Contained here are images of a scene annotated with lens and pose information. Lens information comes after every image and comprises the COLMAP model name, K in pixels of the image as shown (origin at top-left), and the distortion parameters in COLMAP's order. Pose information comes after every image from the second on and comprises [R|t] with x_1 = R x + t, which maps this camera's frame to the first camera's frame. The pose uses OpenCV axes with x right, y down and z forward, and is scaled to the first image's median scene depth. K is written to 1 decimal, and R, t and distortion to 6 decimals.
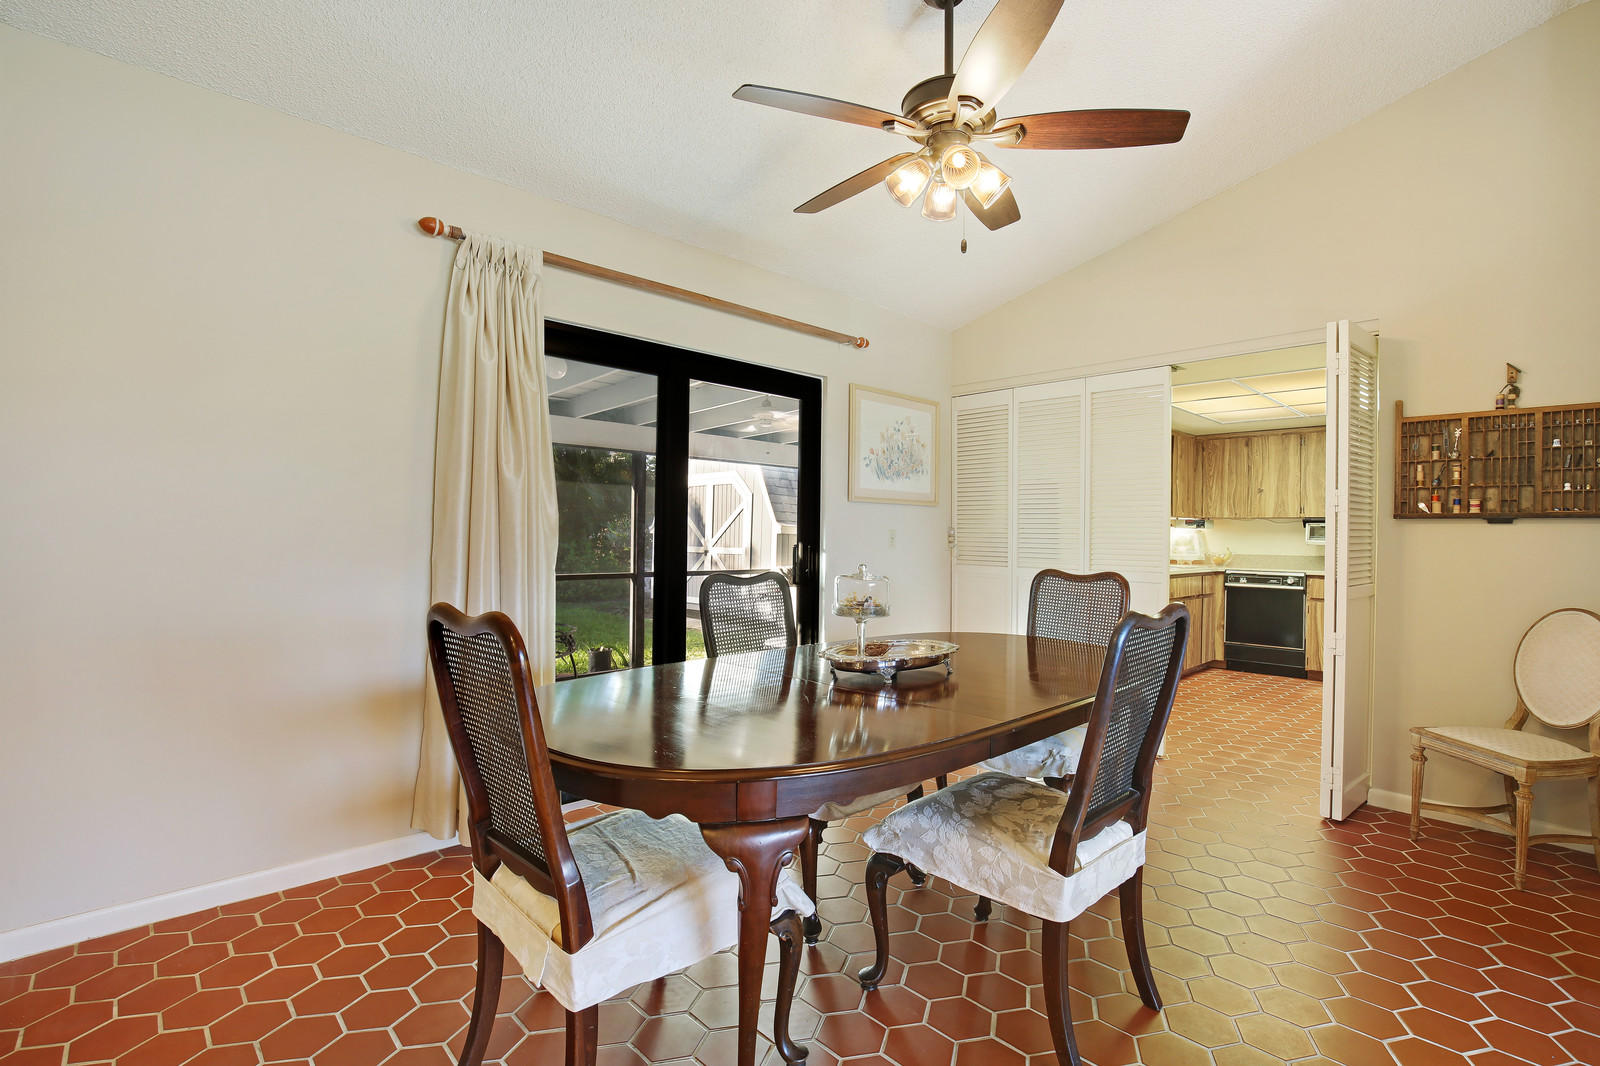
lens RADIAL K [[743.7, 0, 809.4], [0, 743.7, 534.1], [0, 0, 1]] dist [-0.025879, 0.000570]
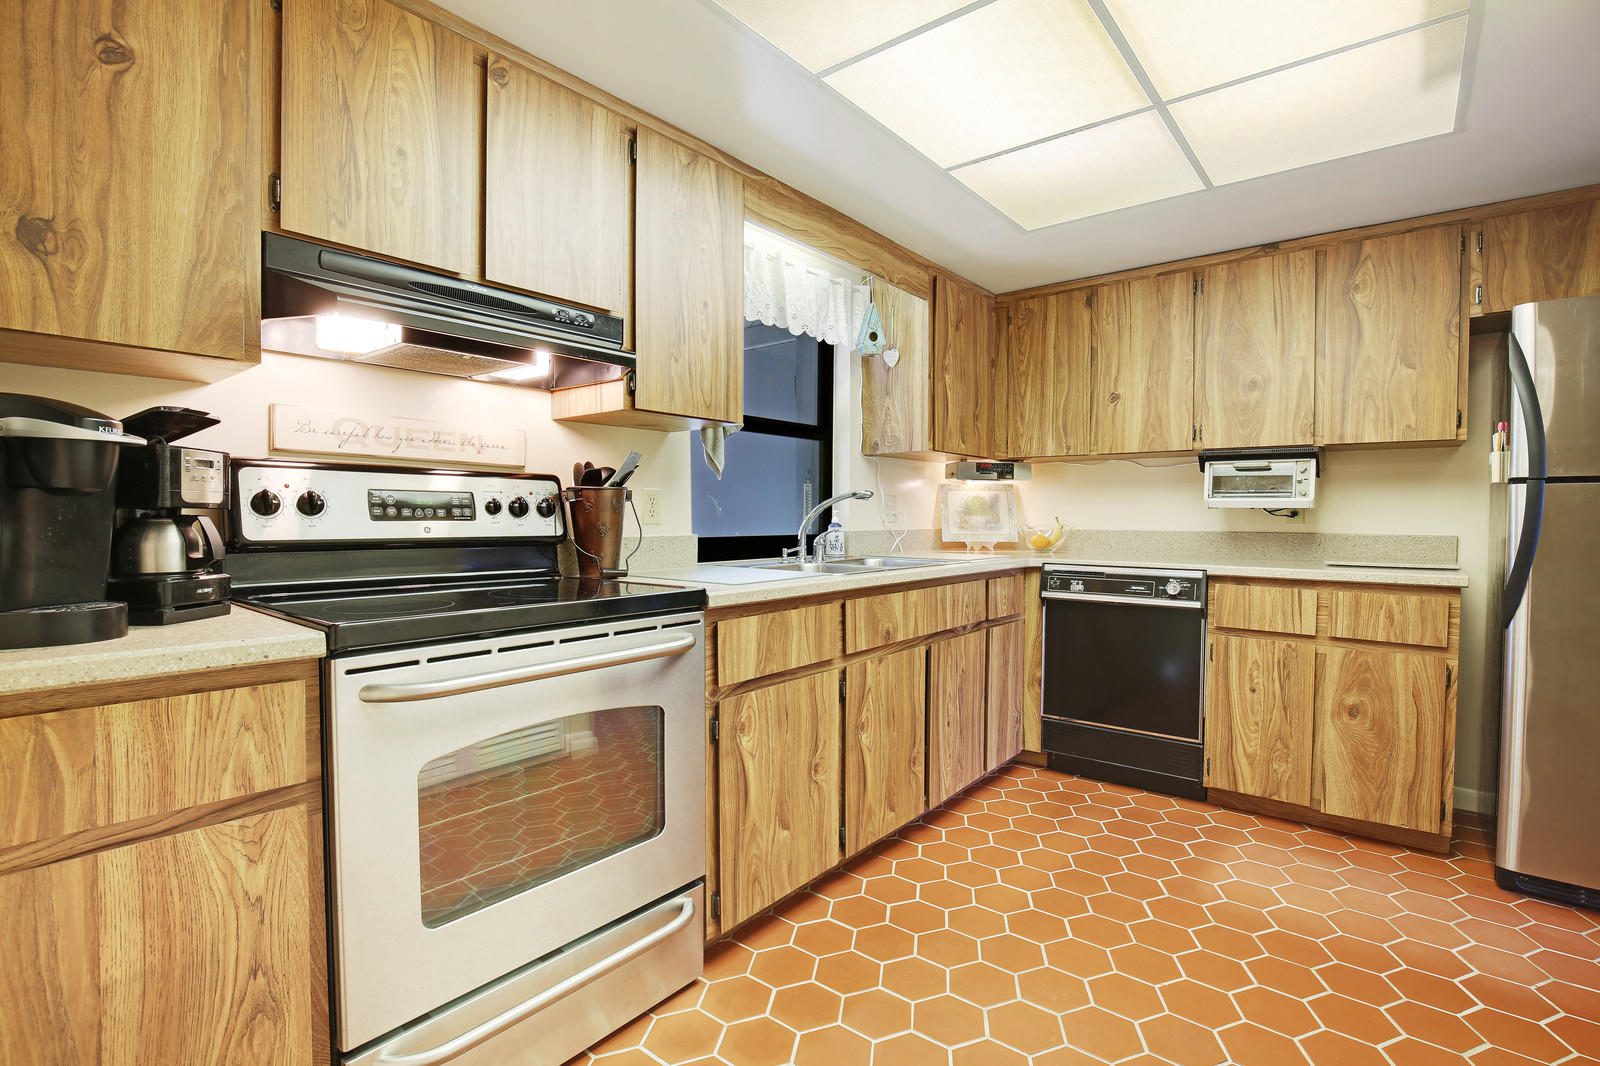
lens RADIAL K [[743.7, 0, 809.4], [0, 743.7, 534.1], [0, 0, 1]] dist [-0.025879, 0.000570]
pose [[0.992449, -0.012523, 0.122020, 0.360736], [0.009382, 0.999610, 0.026287, 0.015918], [-0.122302, -0.024944, 0.992179, 0.552613]]
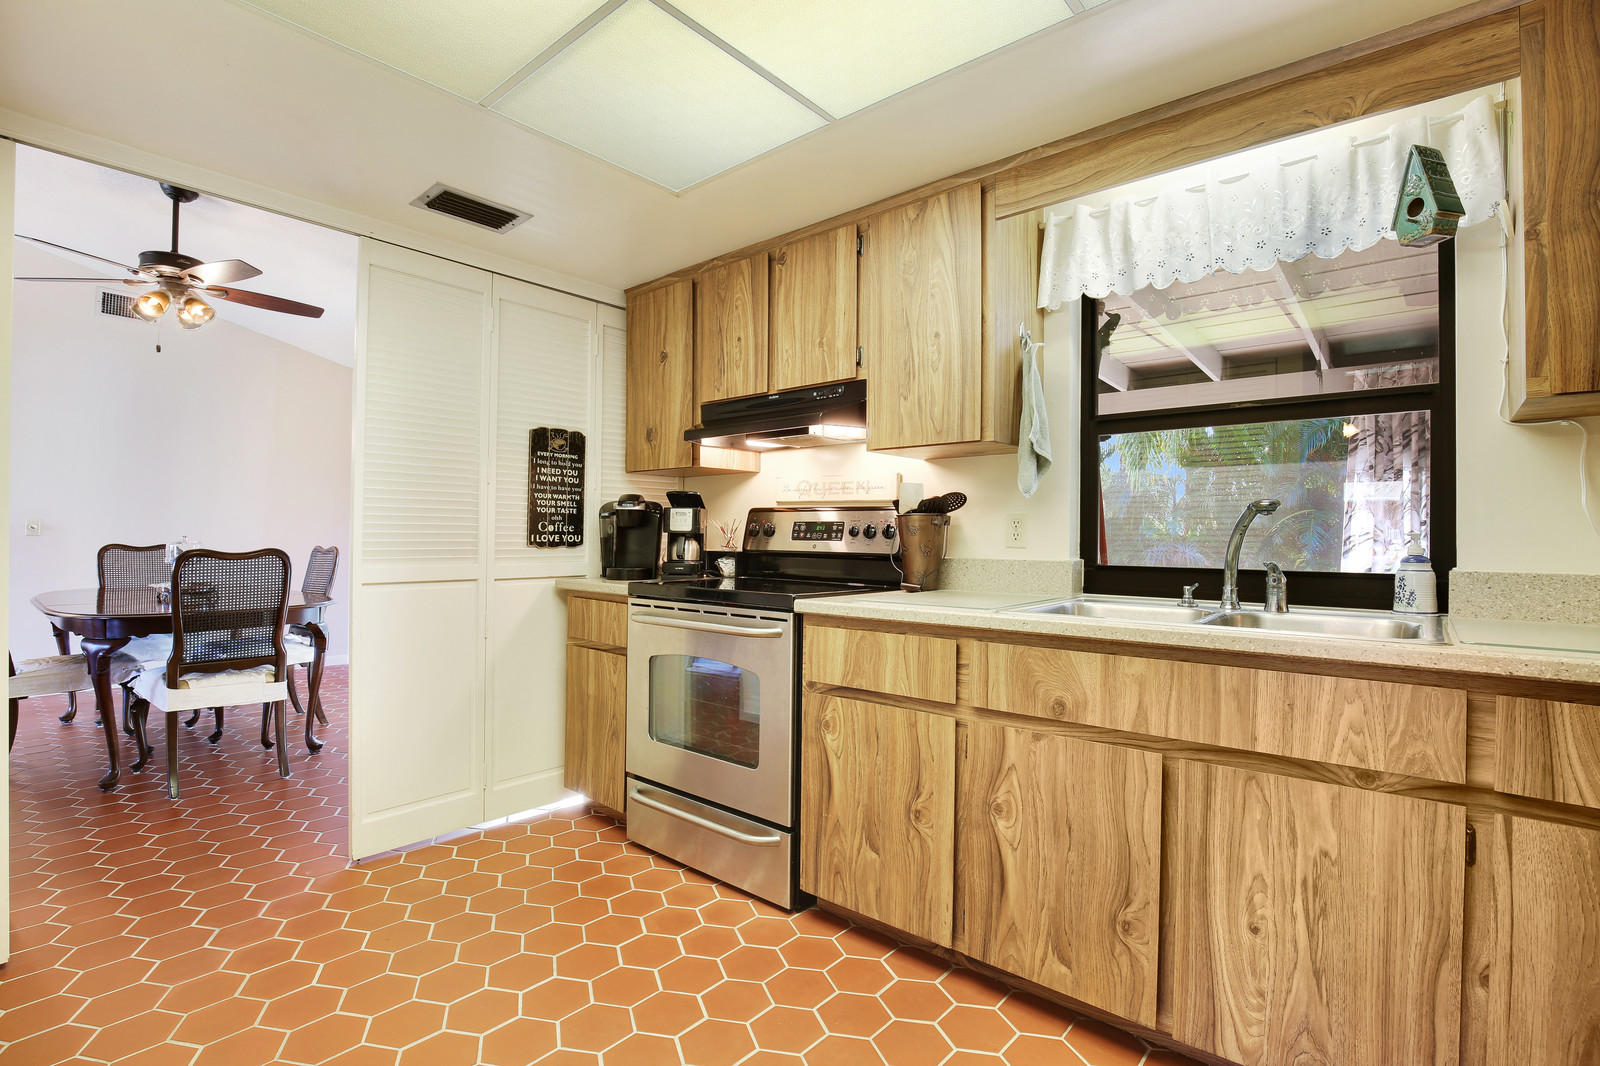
lens RADIAL K [[743.7, 0, 809.4], [0, 743.7, 534.1], [0, 0, 1]] dist [-0.025879, 0.000570]
pose [[0.105391, -0.015315, -0.994313, 0.671955], [-0.007263, 0.999843, -0.016170, 0.019779], [0.994404, 0.008926, 0.105263, 0.781495]]
